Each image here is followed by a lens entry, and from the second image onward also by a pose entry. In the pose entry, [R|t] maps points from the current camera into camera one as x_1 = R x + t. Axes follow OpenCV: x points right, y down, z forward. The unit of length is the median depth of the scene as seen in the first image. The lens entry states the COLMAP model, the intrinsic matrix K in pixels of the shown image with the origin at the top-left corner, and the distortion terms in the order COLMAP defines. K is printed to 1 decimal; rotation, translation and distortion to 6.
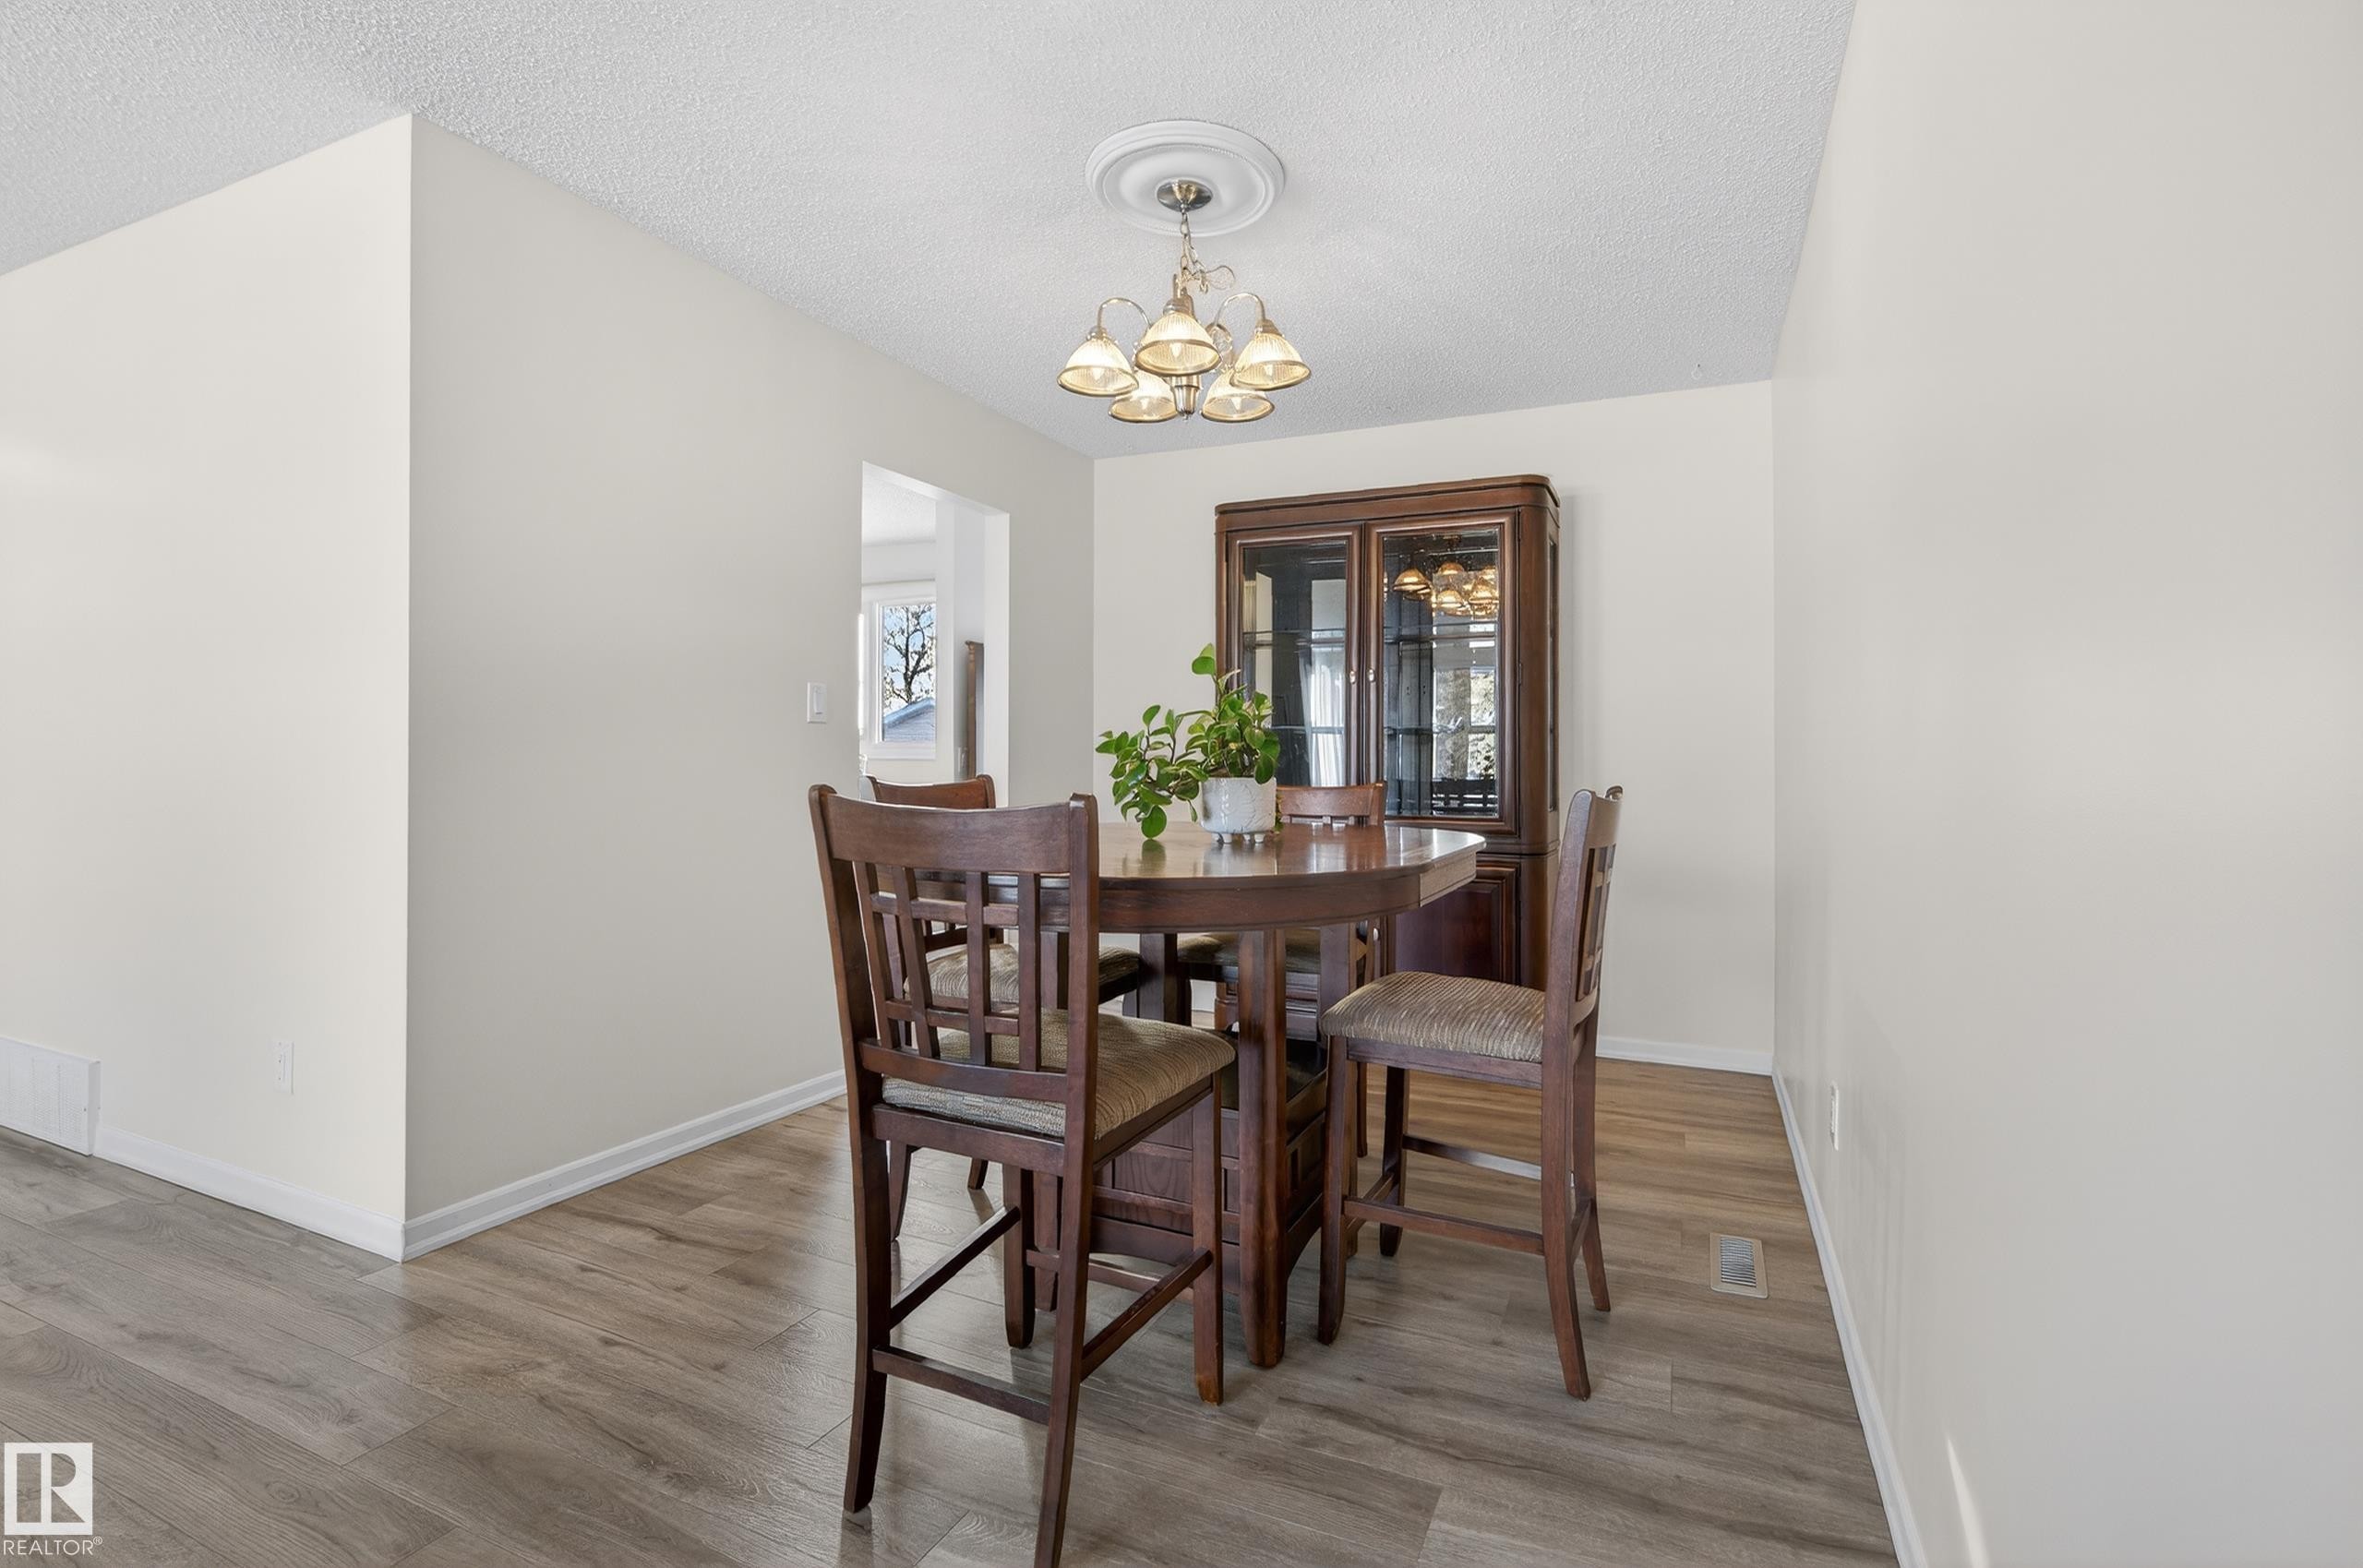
lens RADIAL K [[1041.6, 0, 1196.7], [0, 1041.6, 786.0], [0, 0, 1]] dist [-0.003268, 0.001040]
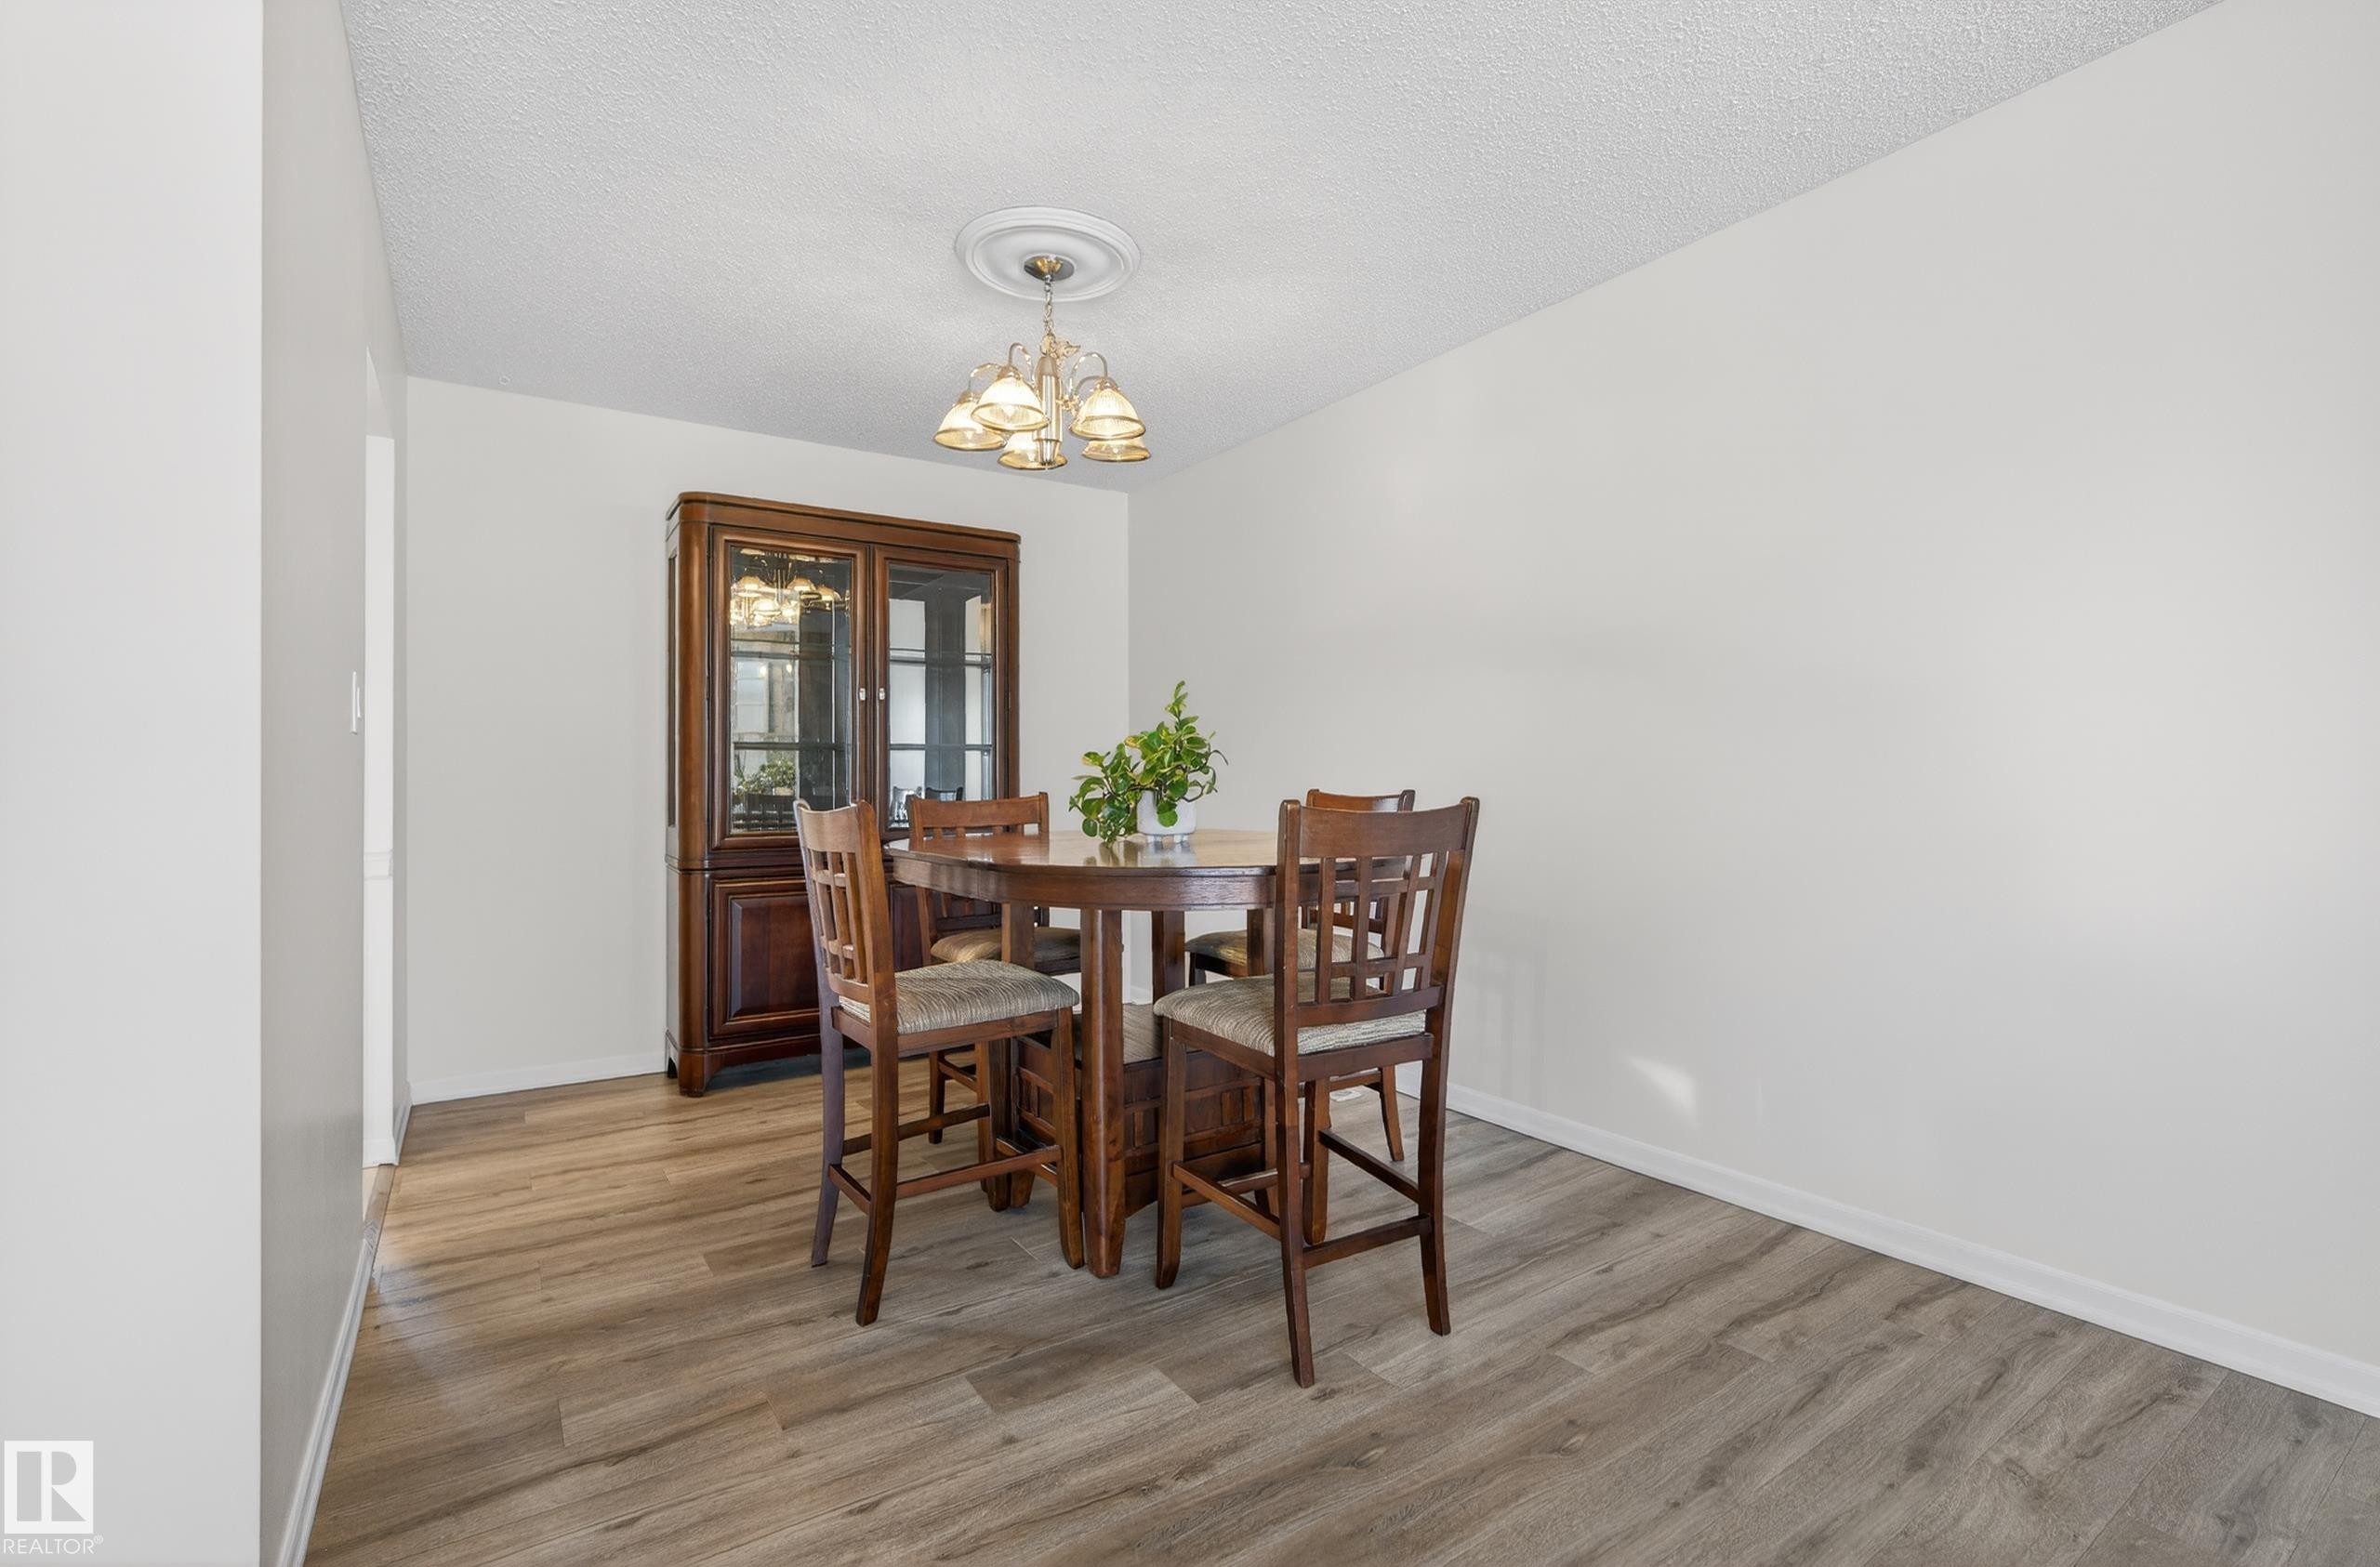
lens RADIAL K [[1071.1, 0, 1208.5], [0, 1071.1, 765.8], [0, 0, 1]] dist [-0.007175, 0.000853]
pose [[0.525925, -0.003482, 0.850524, -0.877675], [0.033419, 0.999304, -0.016574, -0.008026], [-0.849874, 0.037140, 0.525675, 0.256127]]
